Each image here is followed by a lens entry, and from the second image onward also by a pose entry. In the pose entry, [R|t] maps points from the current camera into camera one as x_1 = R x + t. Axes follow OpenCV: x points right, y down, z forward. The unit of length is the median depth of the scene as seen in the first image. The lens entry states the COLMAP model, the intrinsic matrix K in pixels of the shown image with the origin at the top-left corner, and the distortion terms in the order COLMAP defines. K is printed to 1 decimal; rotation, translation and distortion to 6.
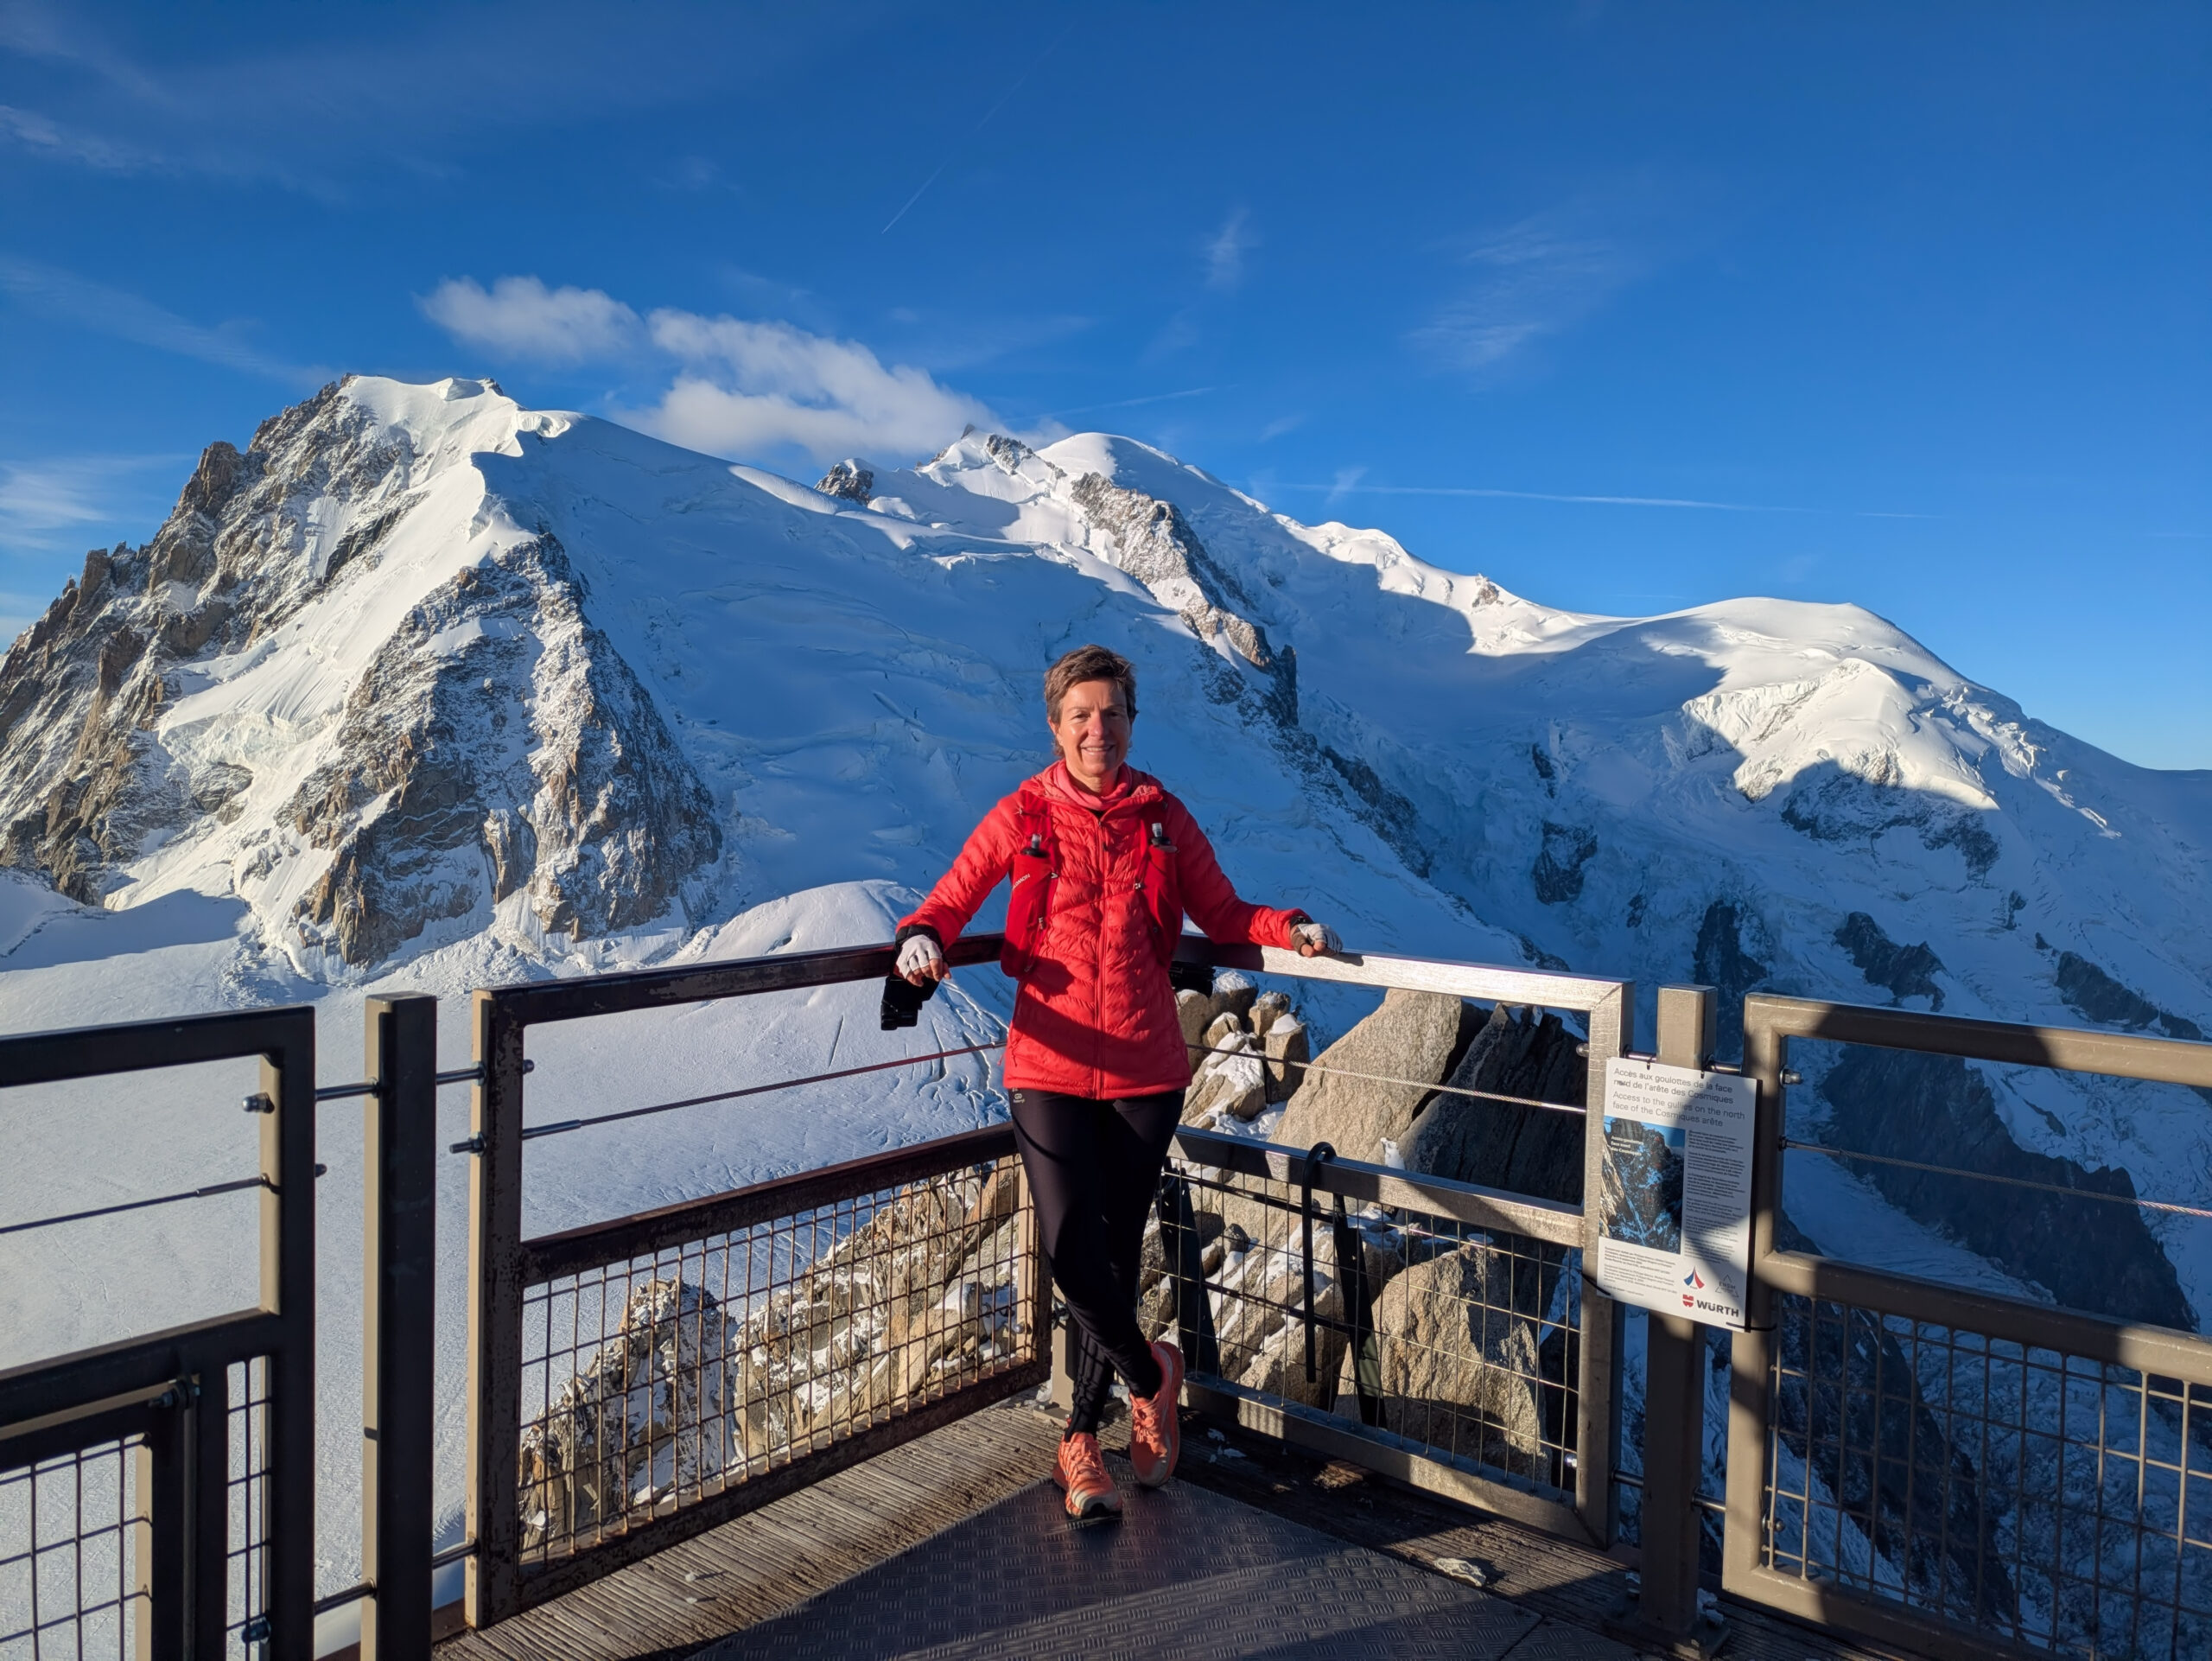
lens RADIAL K [[1638.1, 0, 1109.2], [0, 1638.1, 830.9], [0, 0, 1]] dist [0.020680, -0.019566]
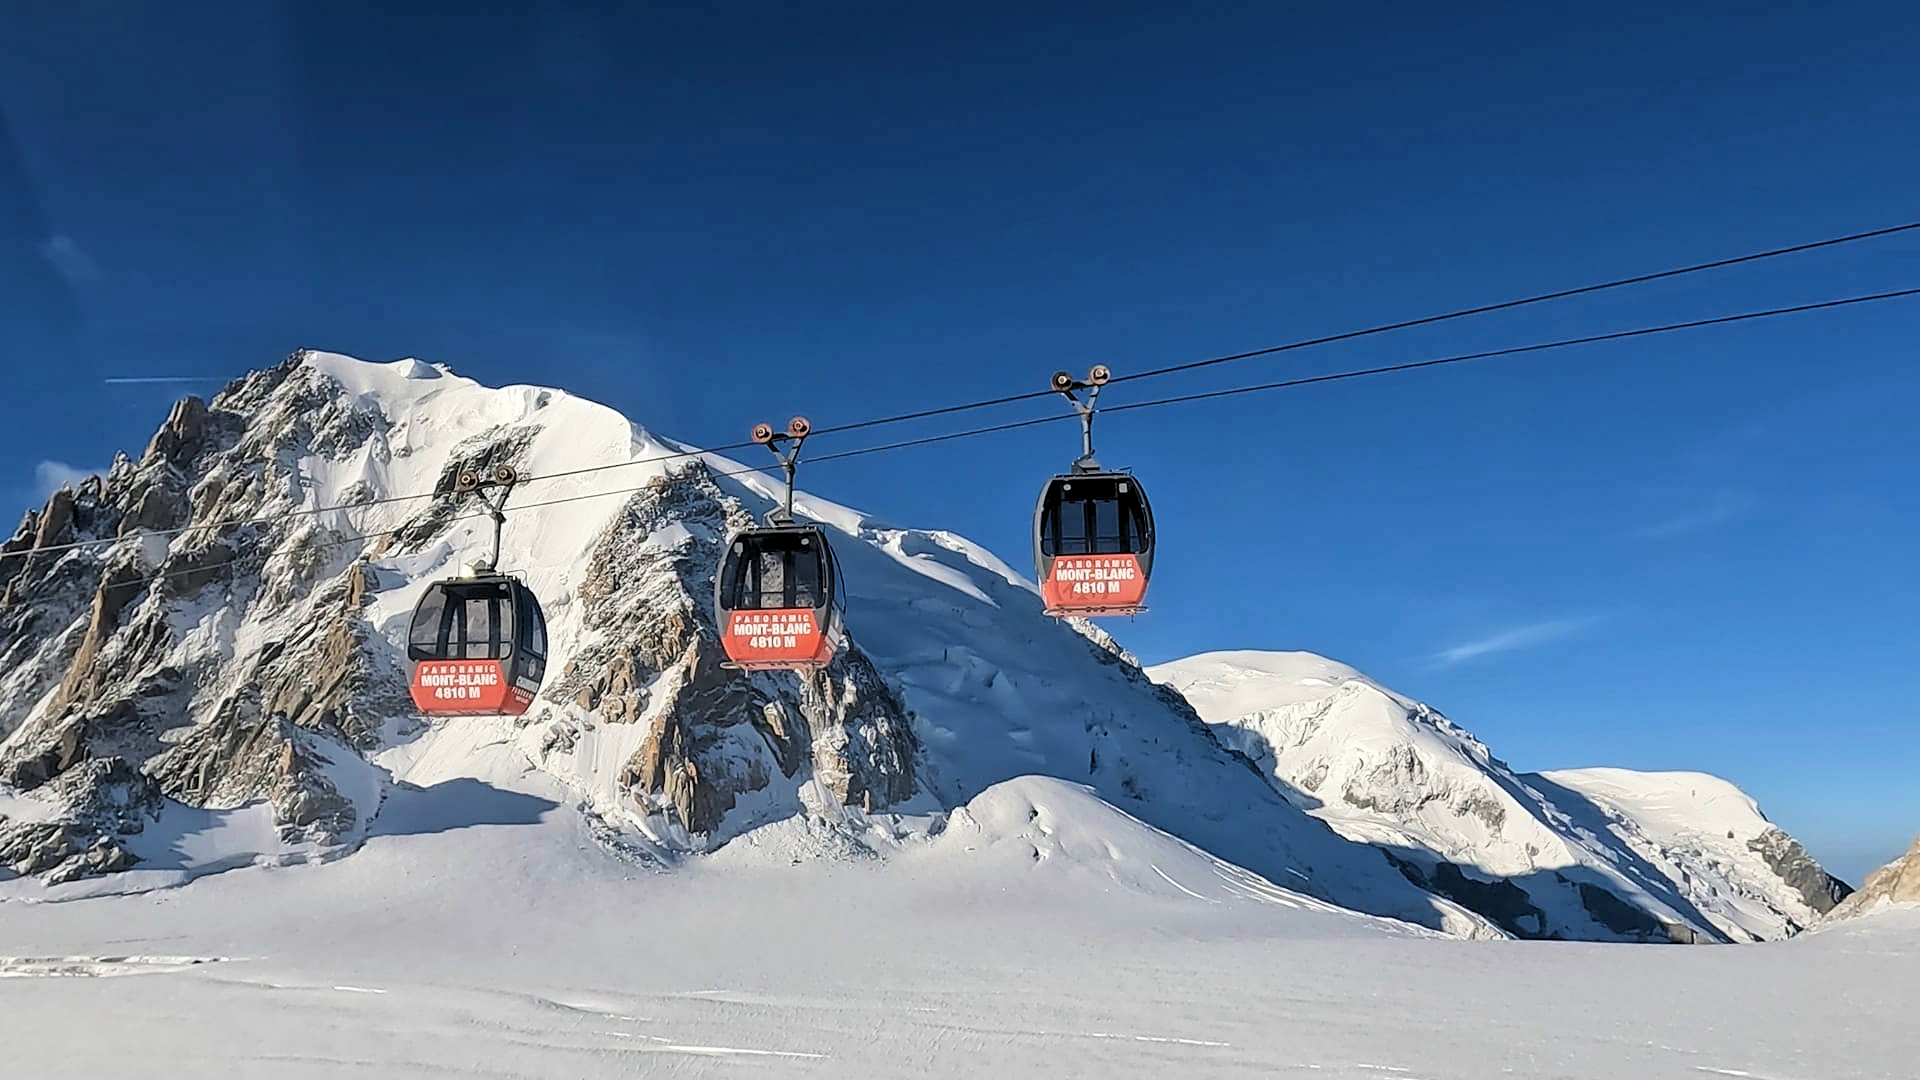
lens RADIAL K [[1413.2, 0, 958.8], [0, 1413.2, 535.1], [0, 0, 1]] dist [-0.013621, 0.004395]
pose [[0.939859, 0.027195, 0.340477, -0.418555], [0.065115, 0.964278, -0.256765, 0.093873], [-0.335297, 0.263493, 0.904515, 0.115705]]
